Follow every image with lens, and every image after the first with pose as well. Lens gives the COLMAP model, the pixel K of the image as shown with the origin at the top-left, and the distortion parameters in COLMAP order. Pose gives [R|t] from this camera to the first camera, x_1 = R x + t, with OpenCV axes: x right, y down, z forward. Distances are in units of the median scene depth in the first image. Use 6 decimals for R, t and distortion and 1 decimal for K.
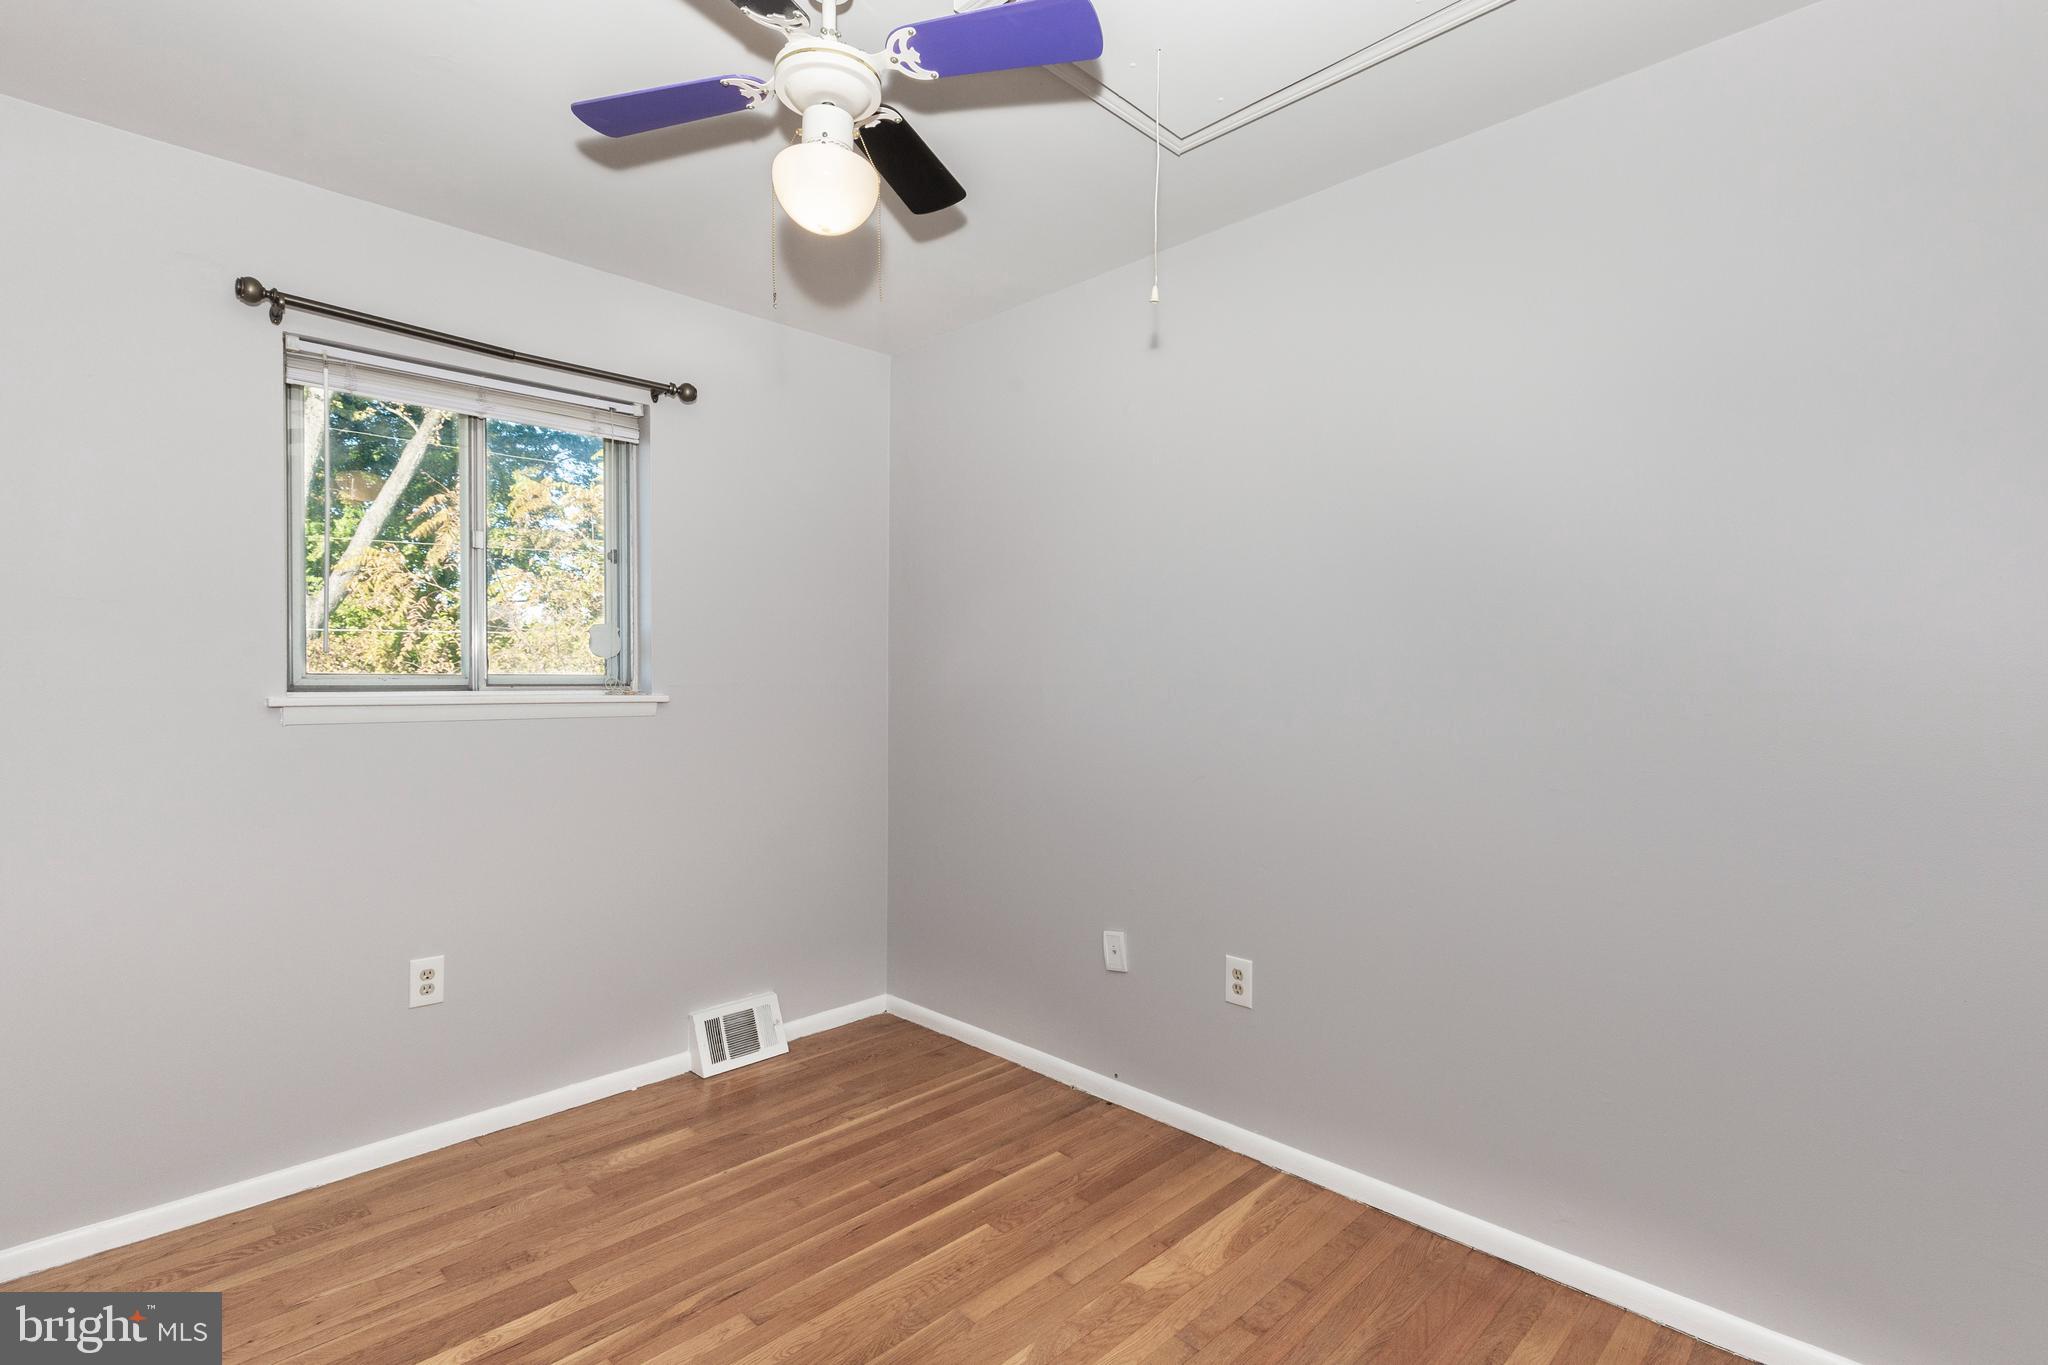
lens RADIAL K [[958.0, 0, 1031.9], [0, 958.0, 689.7], [0, 0, 1]] dist [0.004435, 0.000620]
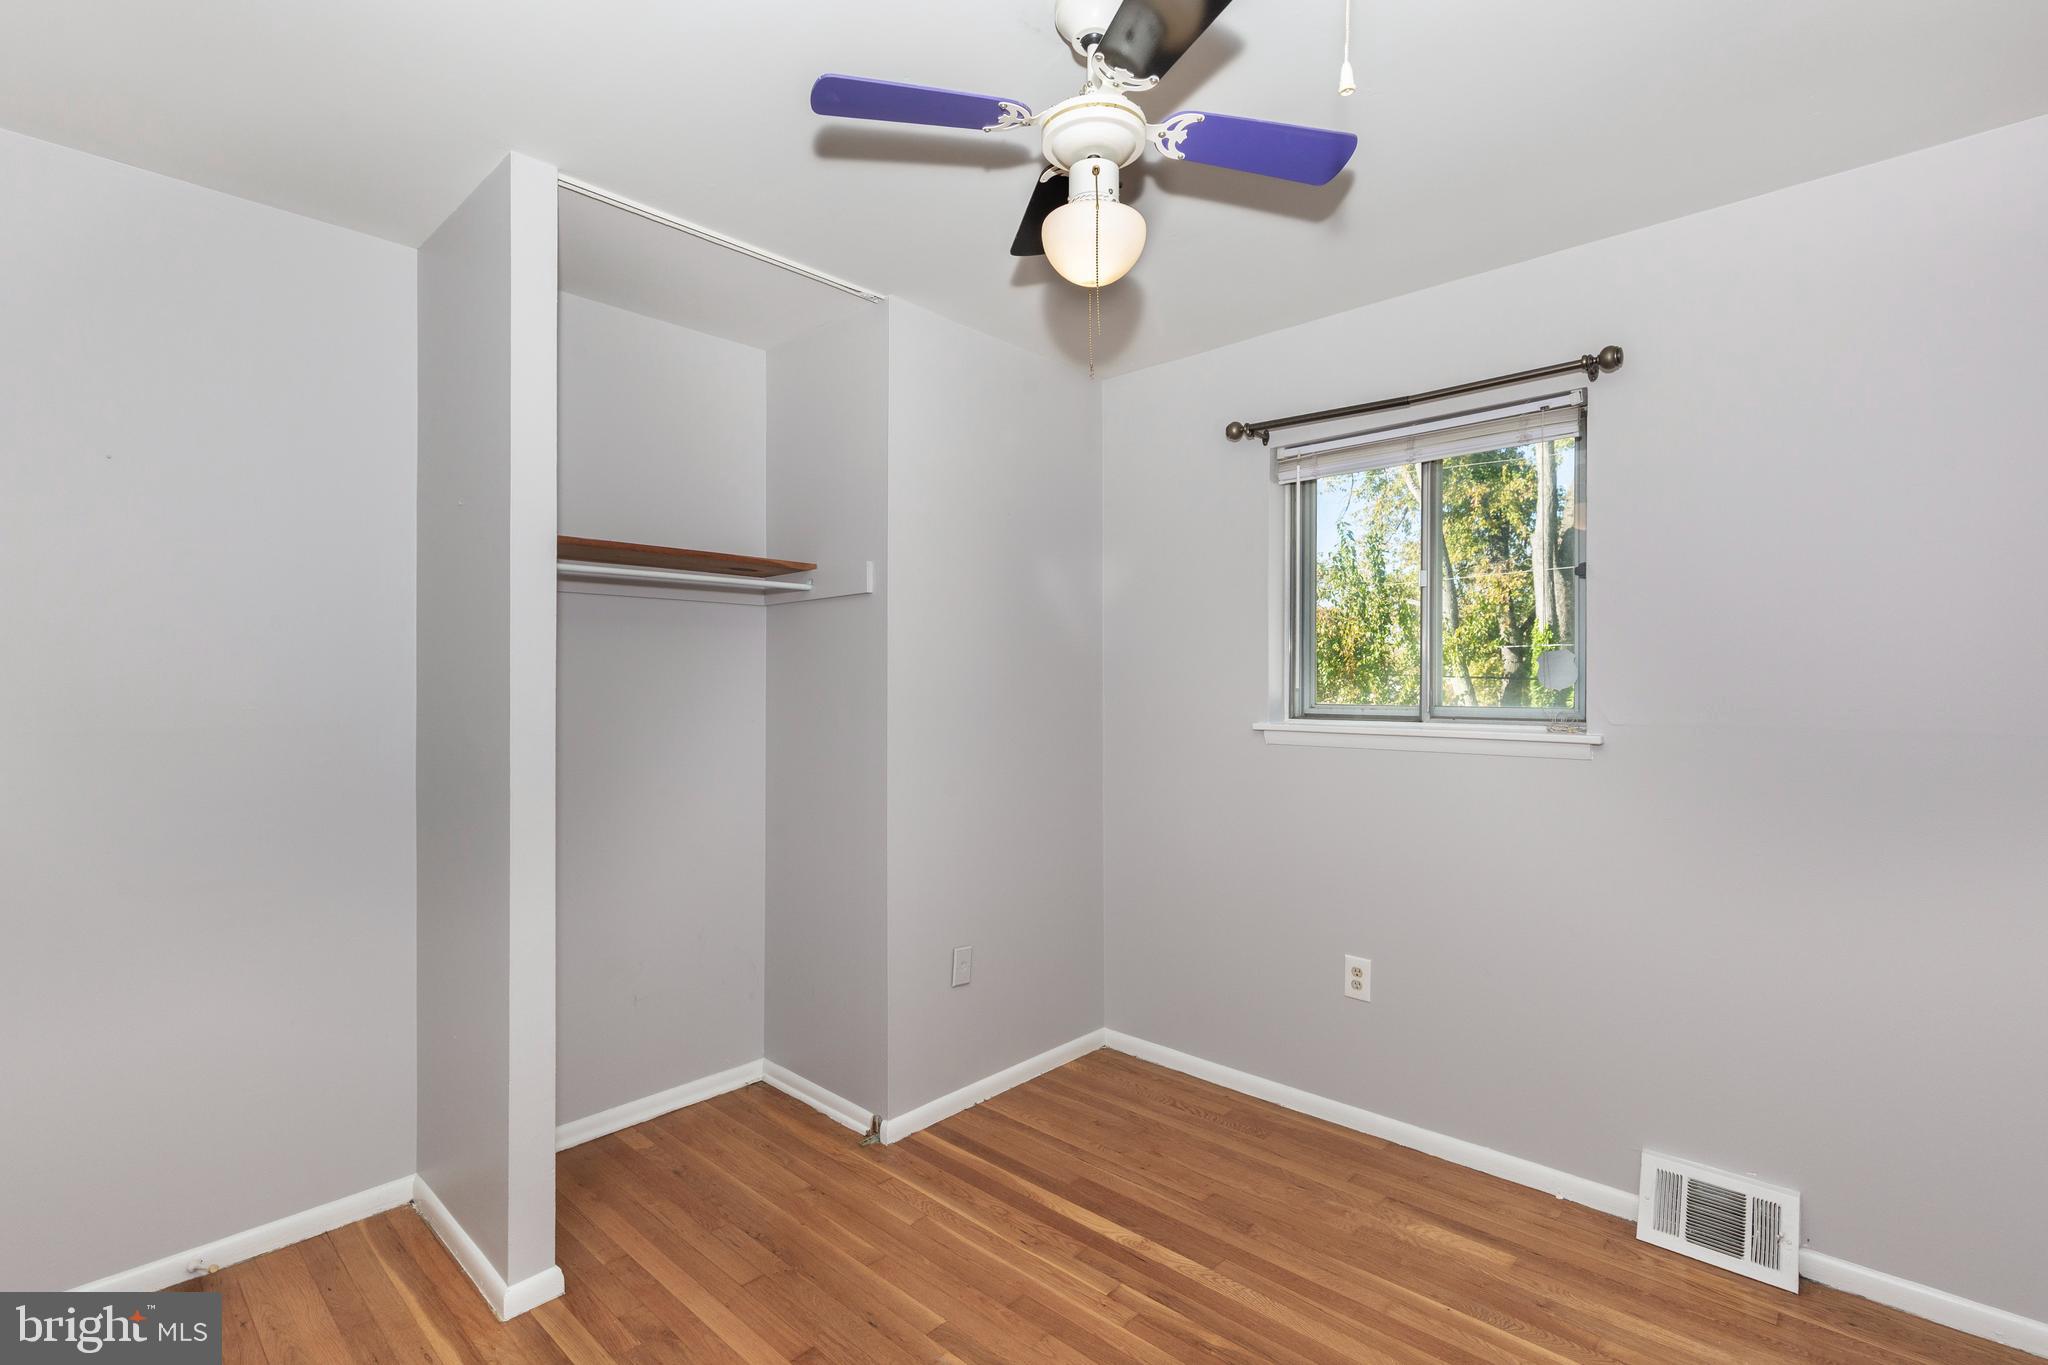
lens RADIAL K [[942.7, 0, 1024.0], [0, 942.7, 682.5], [0, 0, 1]] dist [0.003091, 0.000218]
pose [[0.032504, -0.008032, -0.999439, 0.451830], [-0.017147, 0.999816, -0.008593, -0.026831], [0.999325, 0.017416, 0.032360, 0.543413]]
